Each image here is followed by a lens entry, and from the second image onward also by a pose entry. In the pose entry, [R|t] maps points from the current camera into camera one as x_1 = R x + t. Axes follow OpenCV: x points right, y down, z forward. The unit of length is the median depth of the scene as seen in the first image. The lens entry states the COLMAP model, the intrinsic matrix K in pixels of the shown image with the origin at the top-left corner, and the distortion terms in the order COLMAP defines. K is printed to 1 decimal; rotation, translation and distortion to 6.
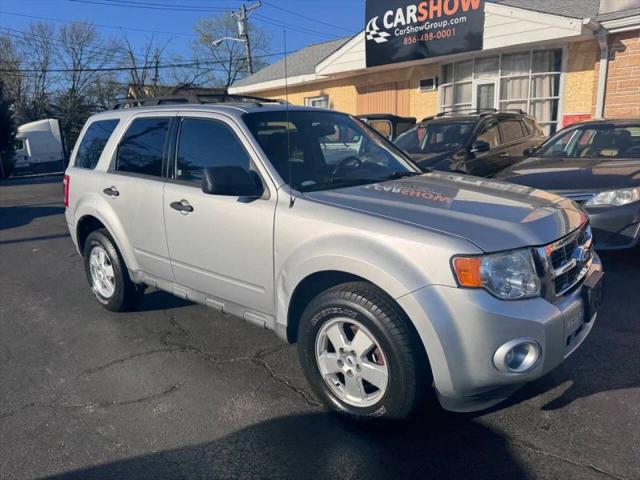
lens RADIAL K [[458.9, 0, 323.4], [0, 458.9, 233.5], [0, 0, 1]] dist [0.006353, -0.005689]
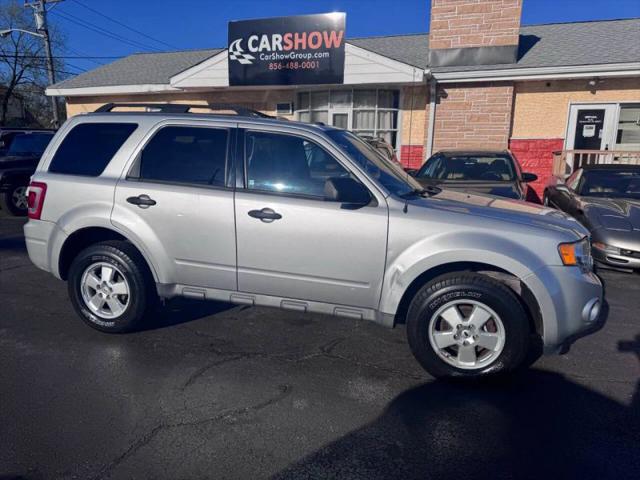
lens RADIAL K [[449.5, 0, 317.7], [0, 449.5, 237.8], [0, 0, 1]] dist [0.063832, -0.068046]
pose [[0.908185, -0.025677, 0.417781, -0.187351], [0.037023, 0.999132, -0.019075, 0.005344], [-0.416928, 0.032791, 0.908348, 0.007372]]
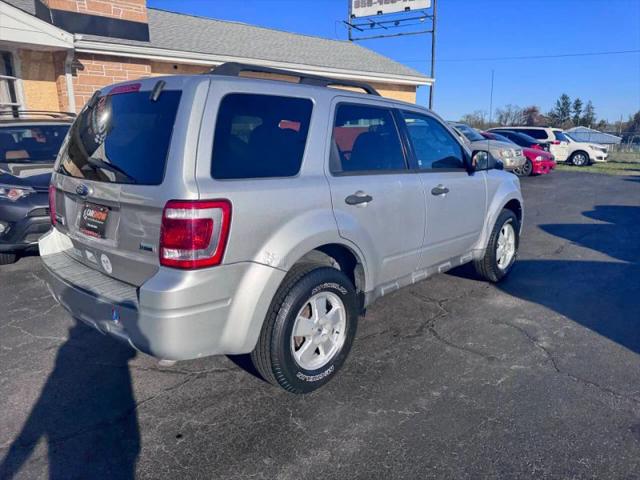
lens RADIAL K [[457.0, 0, 319.7], [0, 457.0, 242.8], [0, 0, 1]] dist [0.000171, -0.005025]
pose [[0.048710, -0.198733, 0.978842, -0.435044], [0.213939, 0.959337, 0.184126, -0.062048], [-0.975632, 0.200444, 0.089246, 0.364463]]
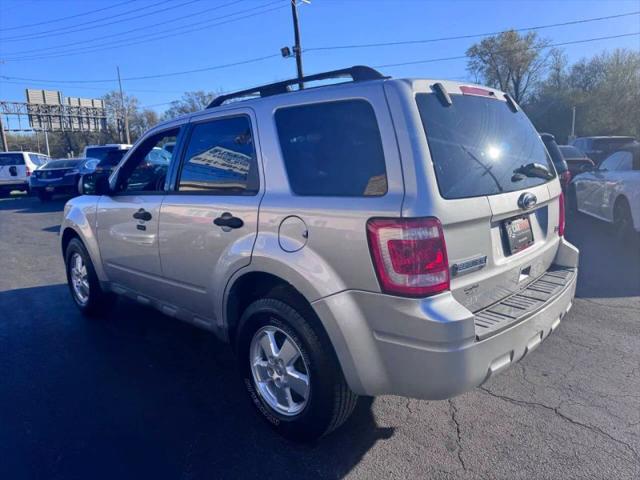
lens RADIAL K [[462.5, 0, 320.0], [0, 462.5, 240.0], [0, 0, 1]] dist [-0.000675, -0.001961]
pose [[-0.993802, 0.048181, 0.100184, -0.127402], [0.083937, 0.916106, 0.392052, -0.147442], [-0.072890, 0.398031, -0.914472, 0.713562]]
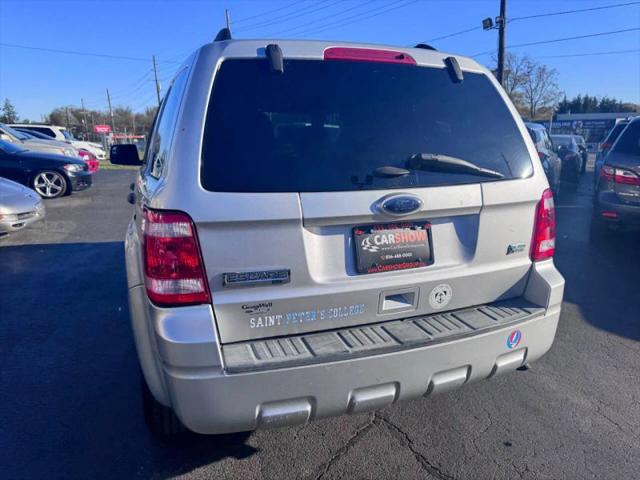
lens RADIAL K [[467.6, 0, 330.9], [0, 467.6, 250.7], [0, 0, 1]] dist [0.010739, -0.001993]
pose [[-0.866410, -0.079269, 0.493002, -0.264048], [0.140992, 0.908307, 0.393827, -0.123277], [-0.479015, 0.410725, -0.775790, 0.643305]]
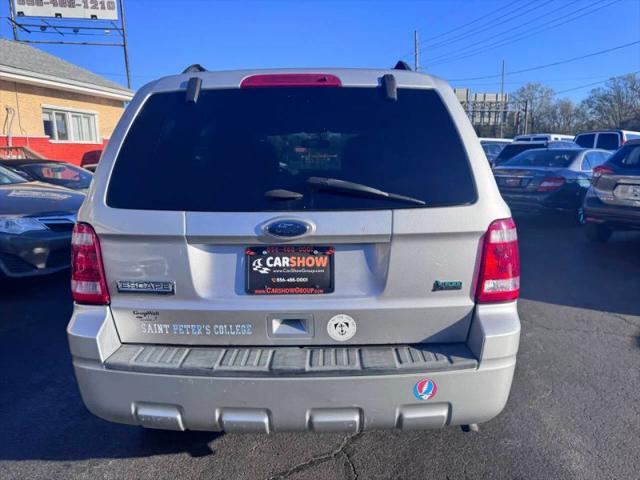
lens RADIAL K [[453.9, 0, 318.4], [0, 453.9, 234.2], [0, 0, 1]] dist [0.064098, -0.053802]
pose [[-0.612919, -0.099821, 0.783815, -0.332054], [0.199610, 0.940252, 0.275831, -0.109400], [-0.764517, 0.325519, -0.556373, 0.578794]]
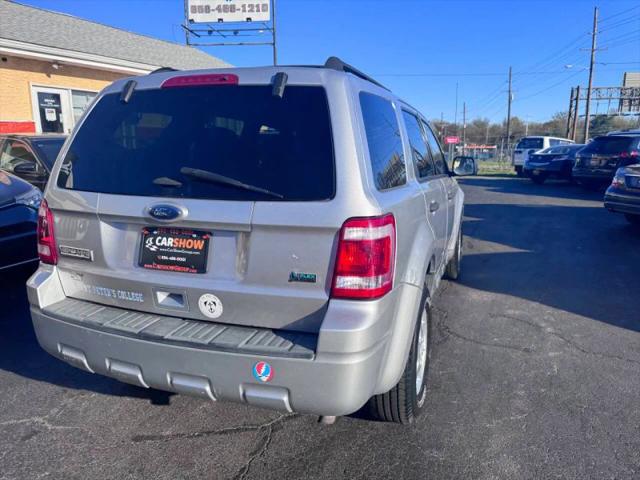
lens RADIAL K [[458.9, 0, 323.4], [0, 458.9, 233.5], [0, 0, 1]] dist [0.006353, -0.005689]
pose [[-0.336171, -0.149707, 0.929826, -0.390768], [0.208289, 0.951019, 0.228425, -0.090692], [-0.918480, 0.270462, -0.288523, 0.497249]]
